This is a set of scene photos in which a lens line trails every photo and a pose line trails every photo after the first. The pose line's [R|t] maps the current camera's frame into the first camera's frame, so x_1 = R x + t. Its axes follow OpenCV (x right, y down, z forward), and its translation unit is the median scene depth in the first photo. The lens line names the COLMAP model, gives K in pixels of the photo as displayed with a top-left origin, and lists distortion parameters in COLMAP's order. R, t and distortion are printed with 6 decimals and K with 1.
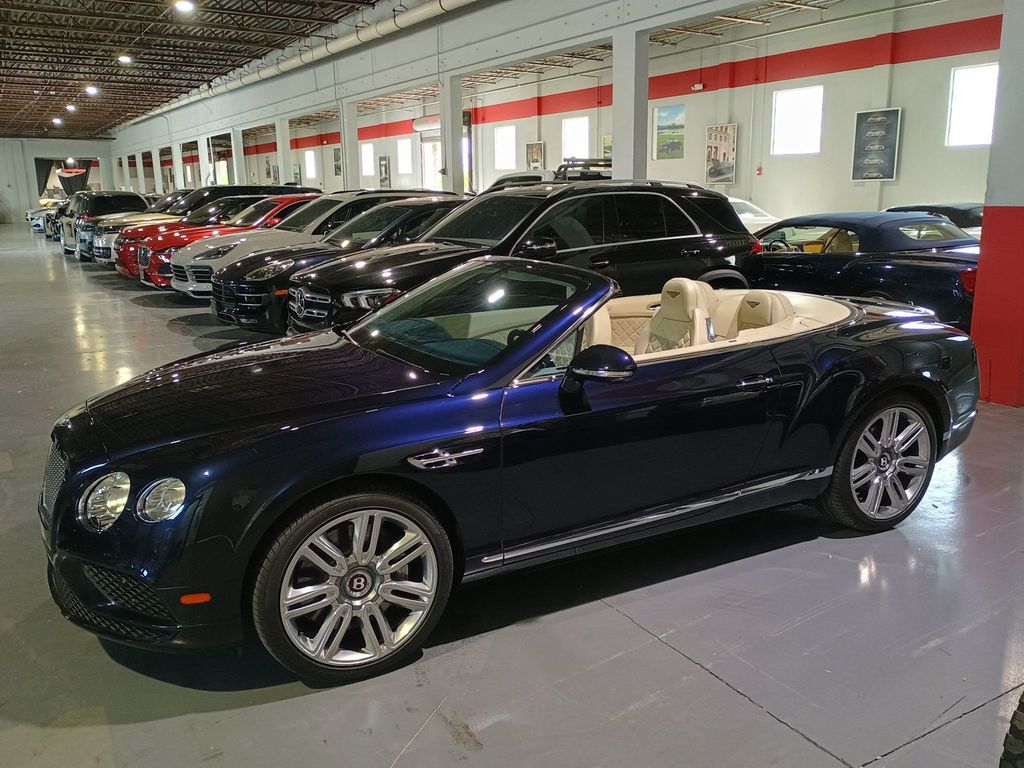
lens RADIAL K [[906.5, 0, 518.3], [0, 906.5, 384.5], [0, 0, 1]] dist [0.067230, -0.075703]
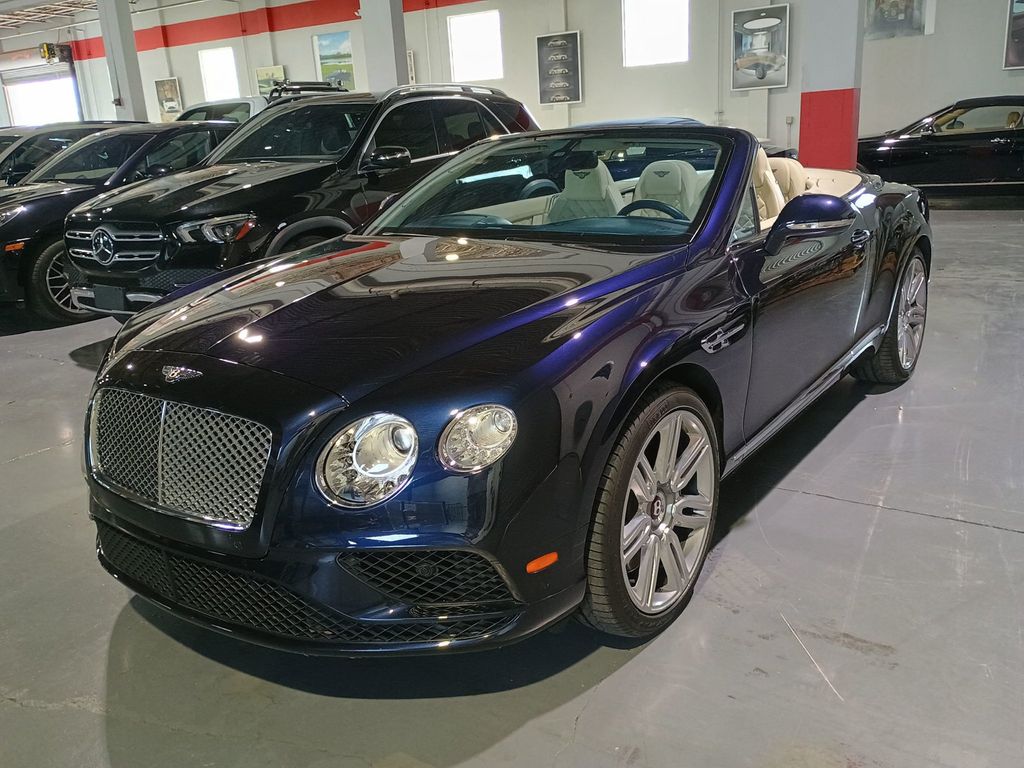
lens RADIAL K [[906.5, 0, 532.7], [0, 906.5, 393.0], [0, 0, 1]] dist [0.067230, -0.075703]
pose [[0.901809, -0.158790, 0.401903, -0.143534], [0.134627, 0.986992, 0.087873, 0.008556], [-0.410628, -0.025137, 0.911456, 0.079208]]
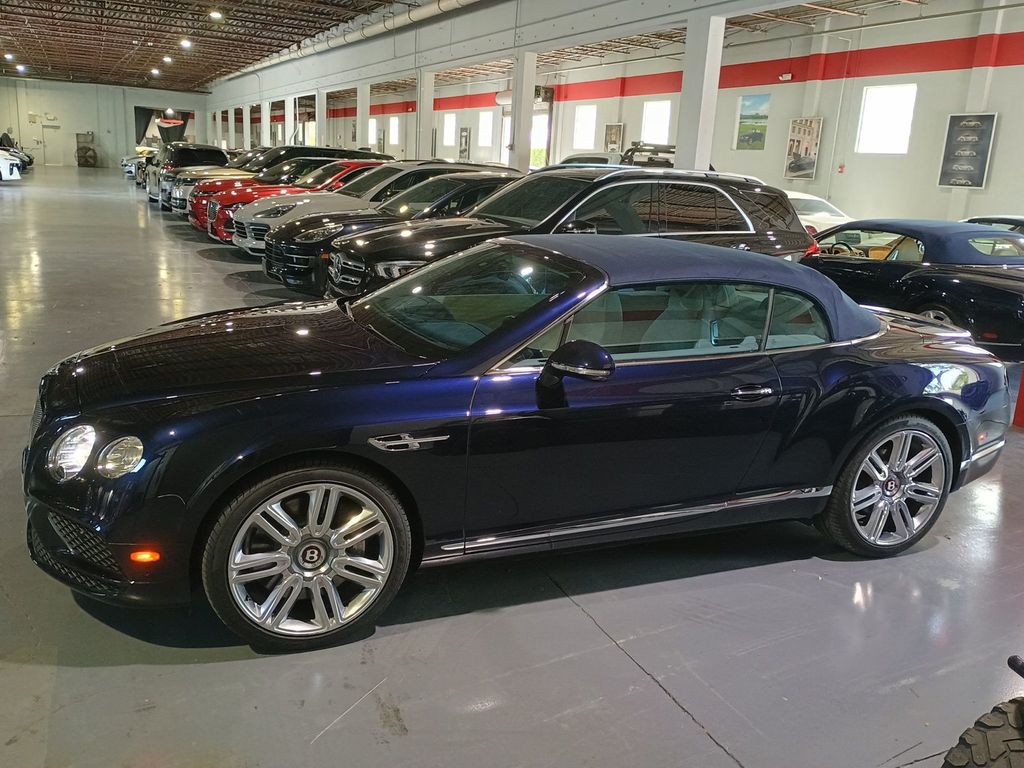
lens RADIAL K [[906.5, 0, 505.5], [0, 906.5, 381.4], [0, 0, 1]] dist [0.067230, -0.075703]
pose [[0.991948, 0.092180, -0.086850, 0.026158], [-0.090347, 0.995601, 0.024824, -0.004167], [0.088756, -0.016777, 0.995912, 0.005483]]
